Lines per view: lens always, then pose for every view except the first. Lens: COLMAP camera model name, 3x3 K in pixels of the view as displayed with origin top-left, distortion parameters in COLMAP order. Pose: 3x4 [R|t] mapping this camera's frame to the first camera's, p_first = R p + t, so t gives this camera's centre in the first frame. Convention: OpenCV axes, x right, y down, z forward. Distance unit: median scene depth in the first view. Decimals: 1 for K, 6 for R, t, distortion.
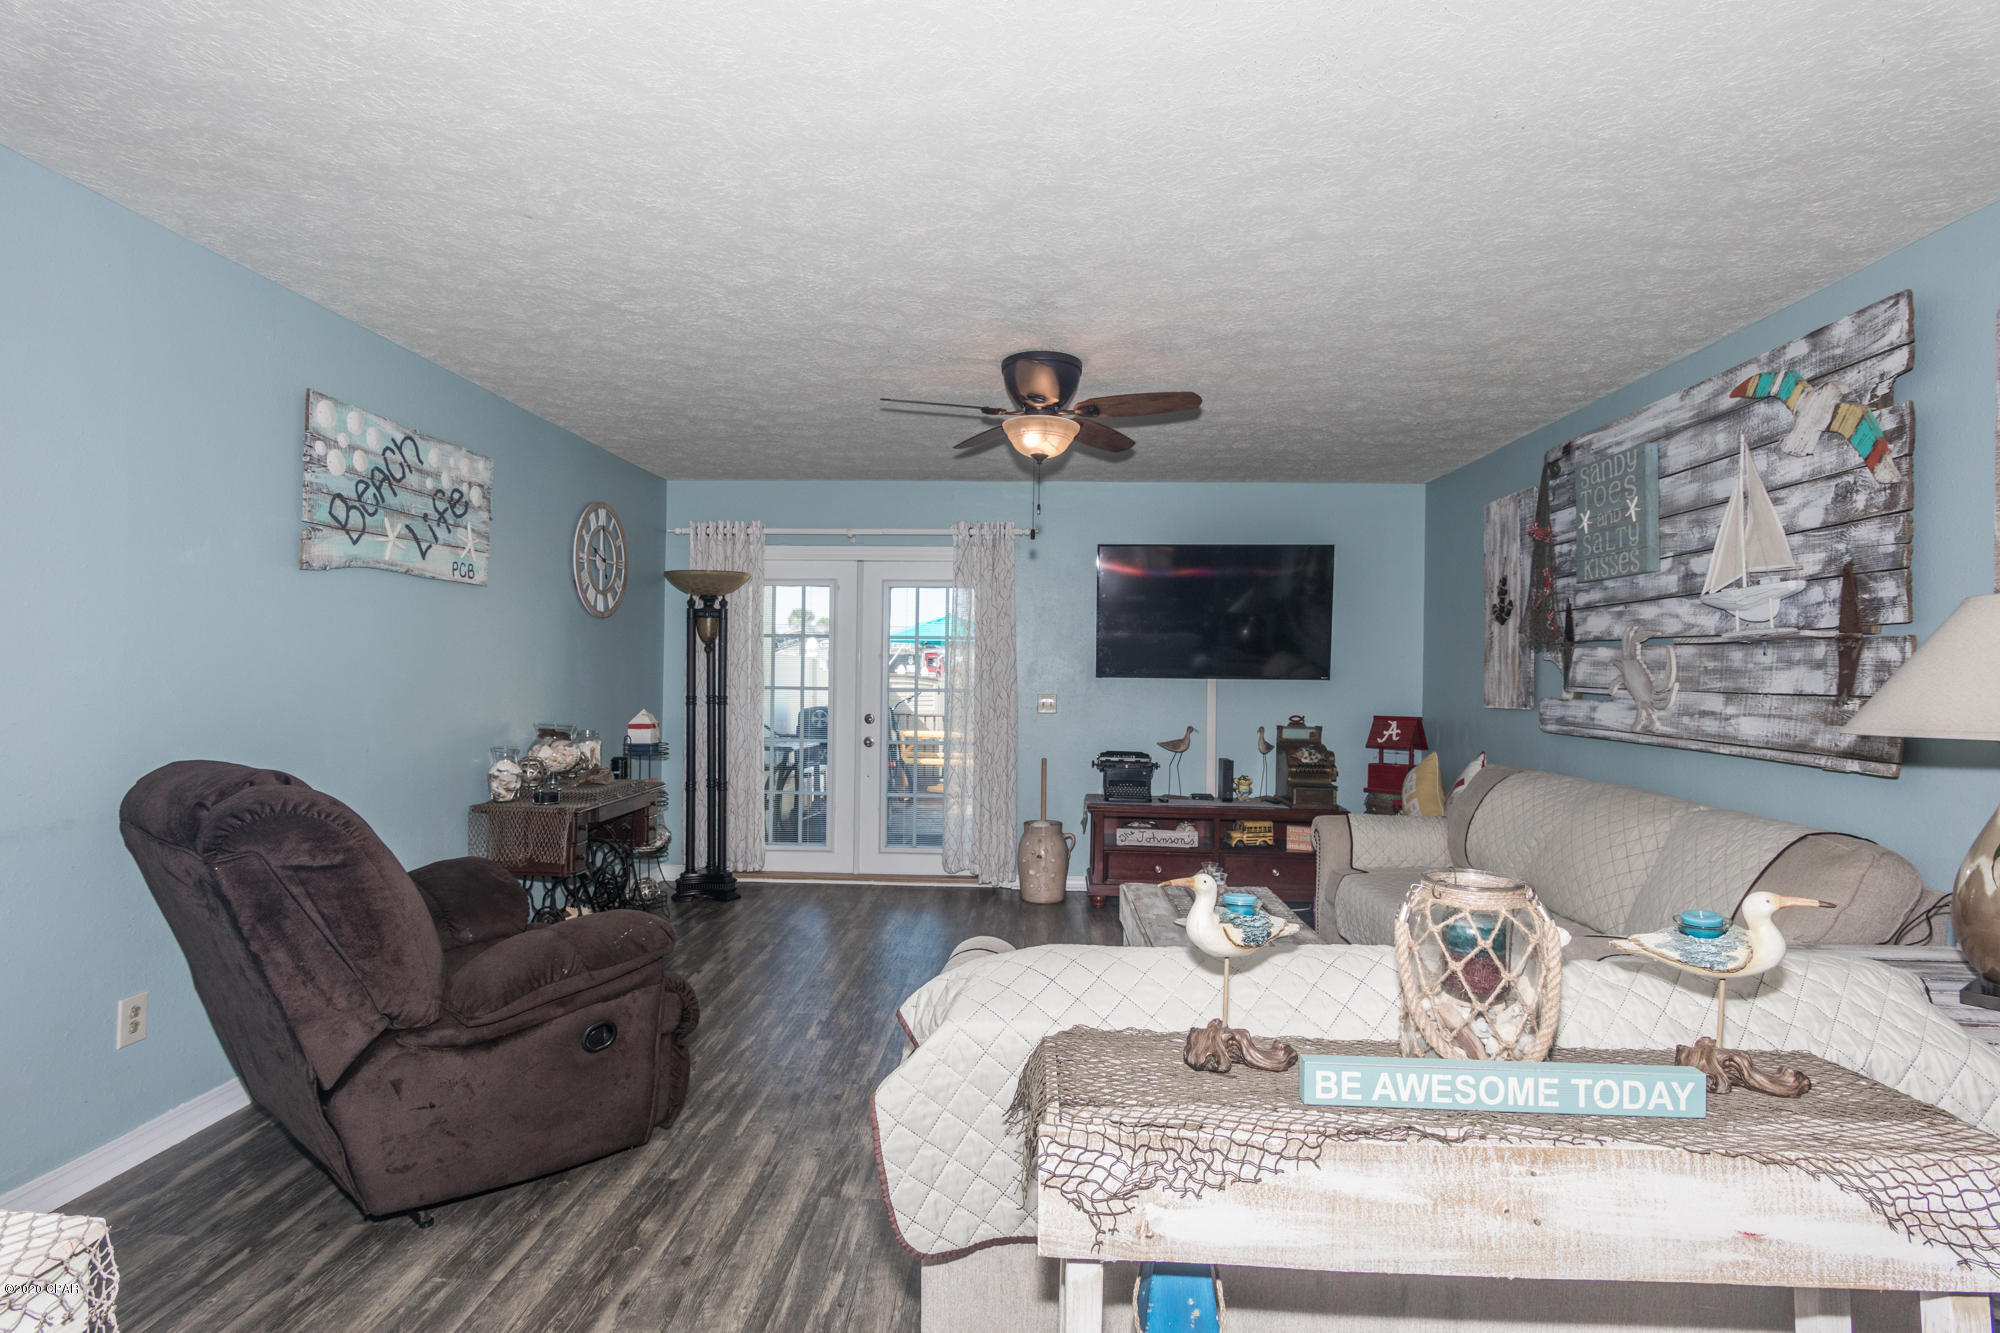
lens RADIAL K [[985.7, 0, 996.3], [0, 985.7, 665.3], [0, 0, 1]] dist [-0.003358, -0.001512]
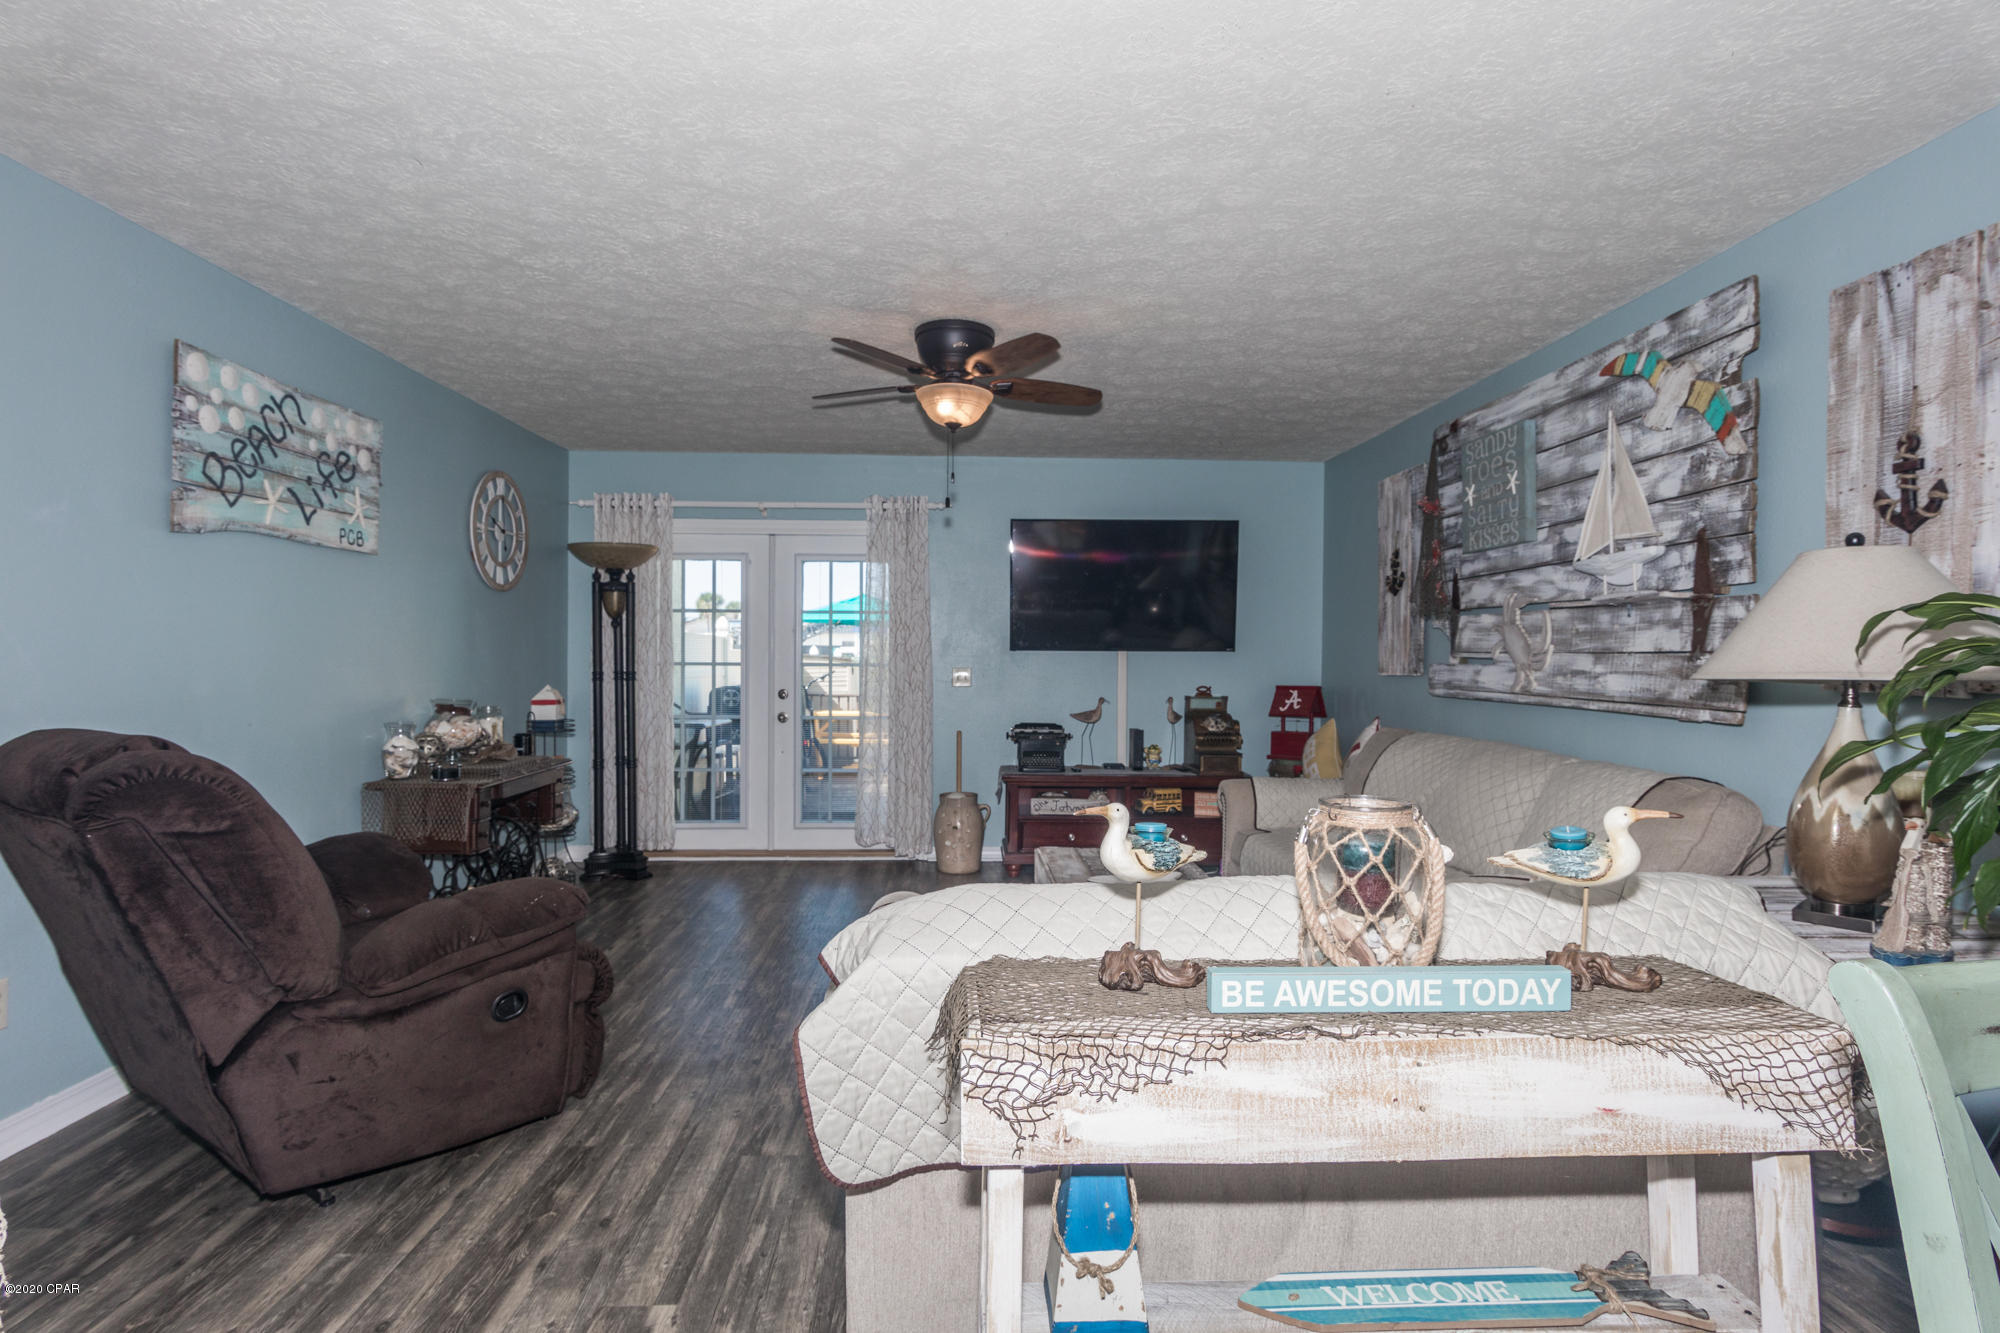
lens RADIAL K [[982.9, 0, 996.9], [0, 982.9, 665.6], [0, 0, 1]] dist [-0.002760, -0.001229]
pose [[0.996050, -0.007735, 0.088462, -0.002702], [0.006267, 0.999838, 0.016853, 0.019752], [-0.088578, -0.016232, 0.995937, -0.008974]]
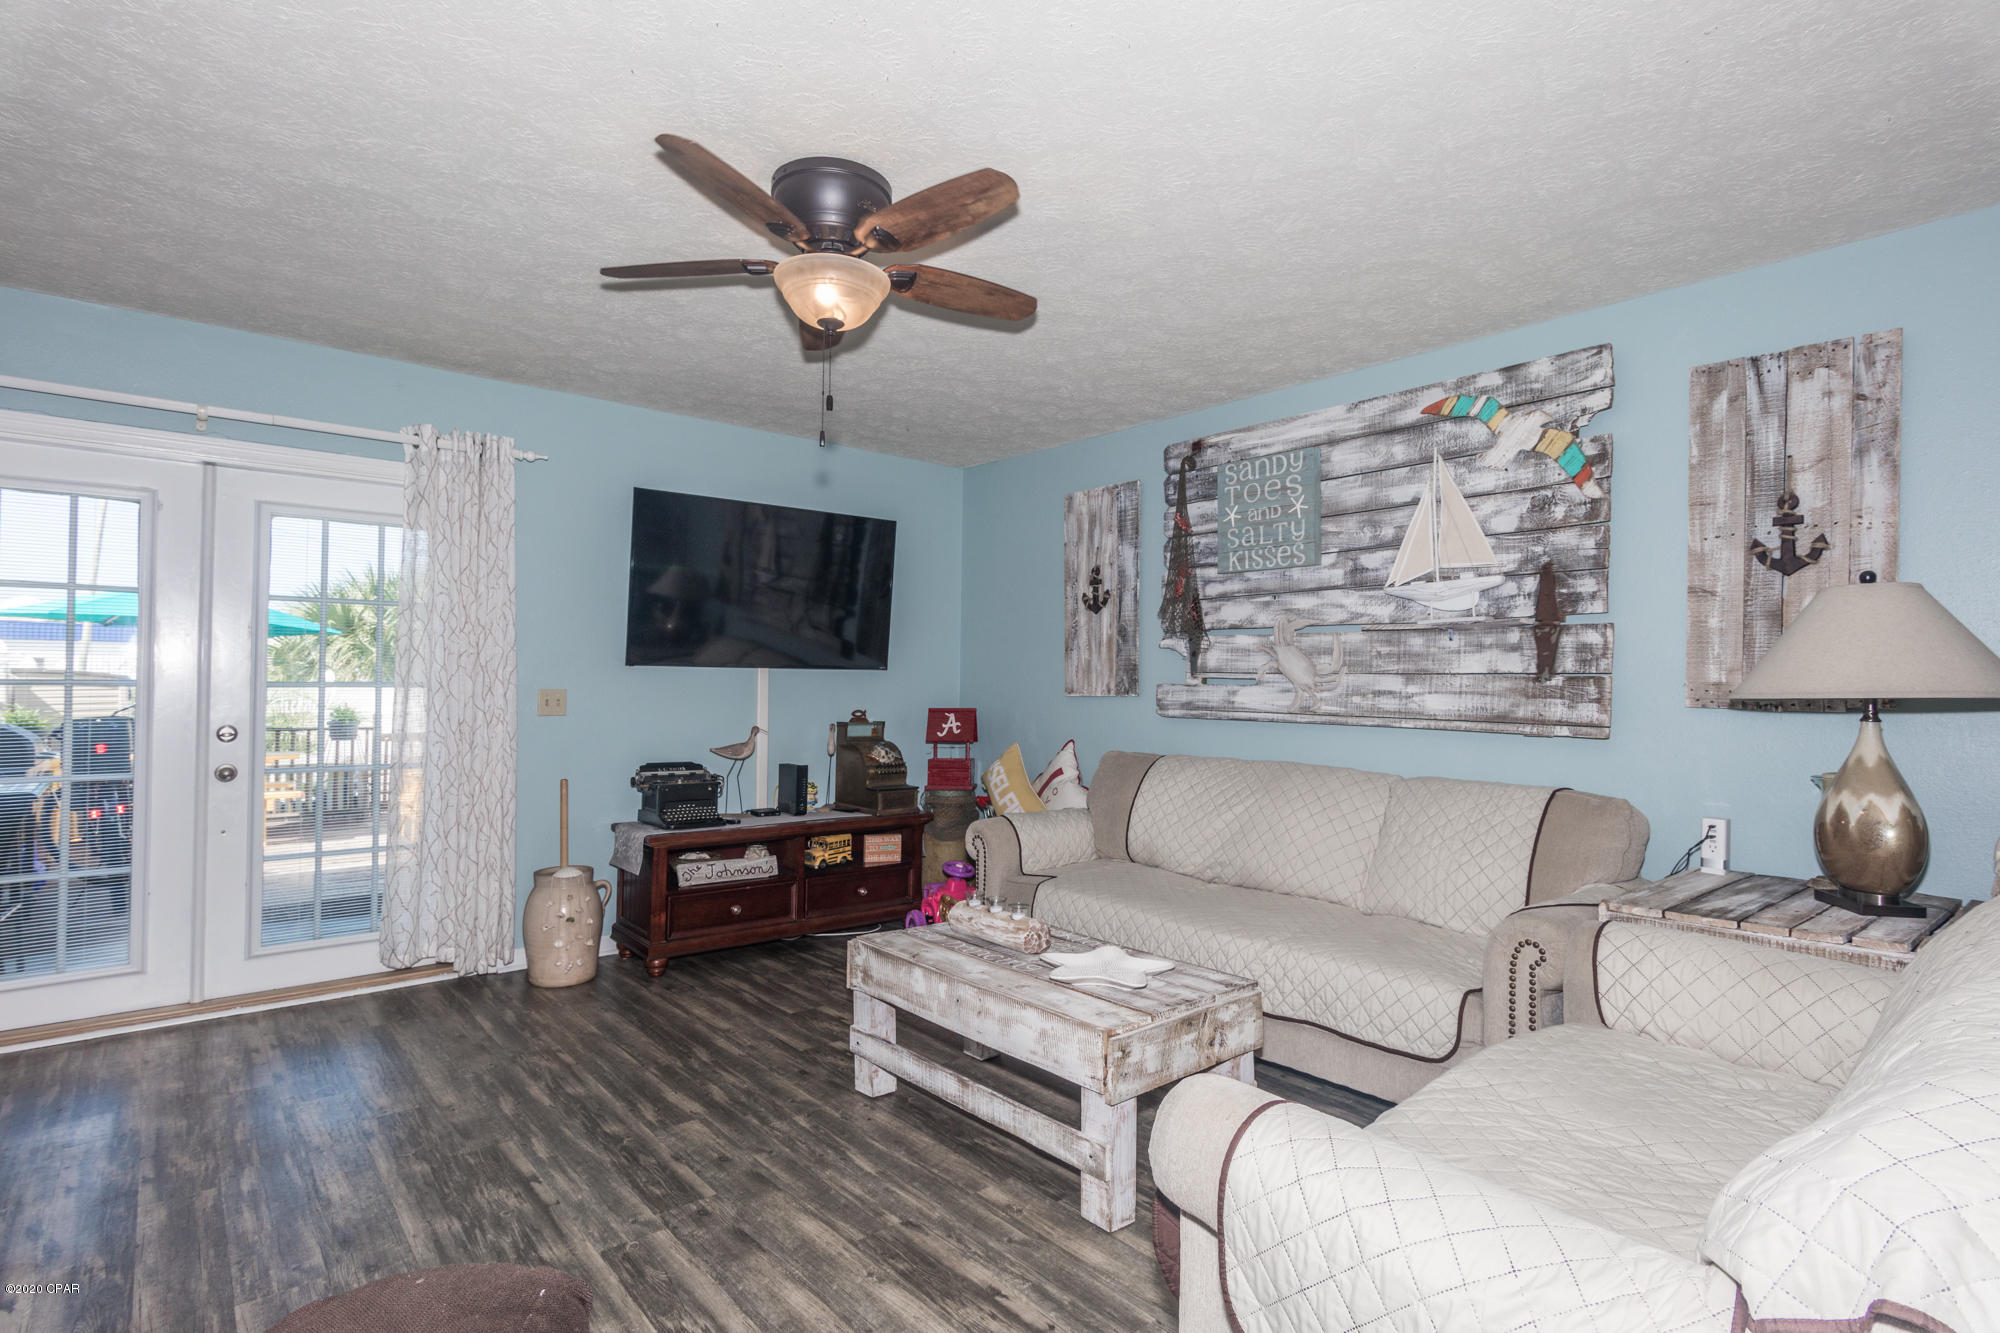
lens RADIAL K [[985.7, 0, 996.3], [0, 985.7, 665.3], [0, 0, 1]] dist [-0.003358, -0.001512]
pose [[0.729845, 0.007436, 0.683572, -0.379490], [-0.005835, 0.999972, -0.004648, 0.026029], [-0.683588, -0.000596, 0.729868, 0.494449]]
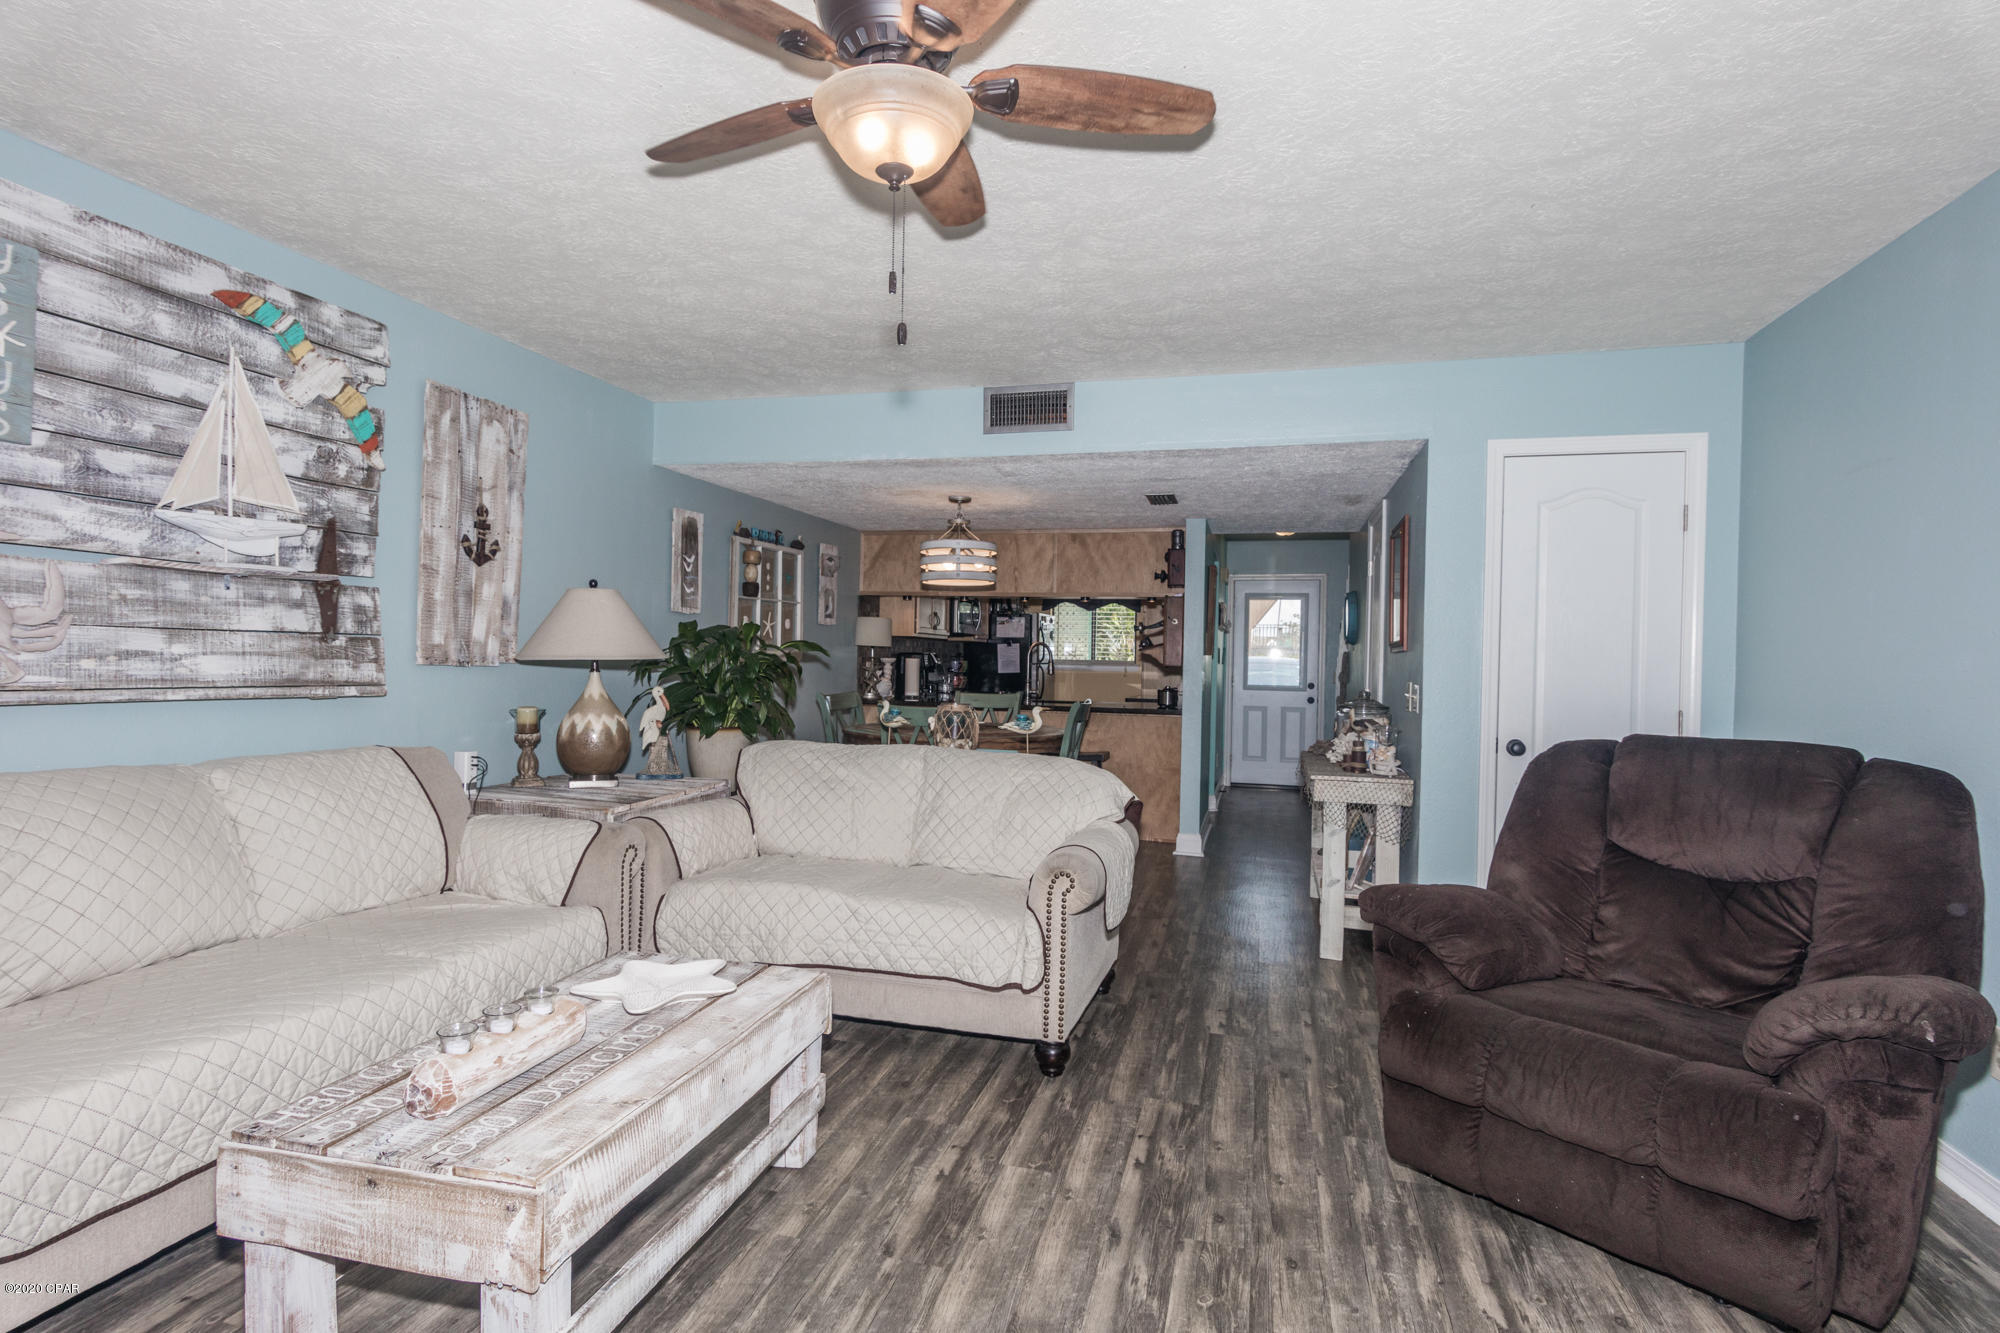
lens RADIAL K [[982.9, 0, 996.9], [0, 982.9, 665.6], [0, 0, 1]] dist [-0.002760, -0.001229]
pose [[-0.975888, -0.036284, 0.215237, -0.136229], [-0.036415, 0.999331, 0.003359, 0.031176], [-0.215215, -0.004559, -0.976556, 1.671721]]
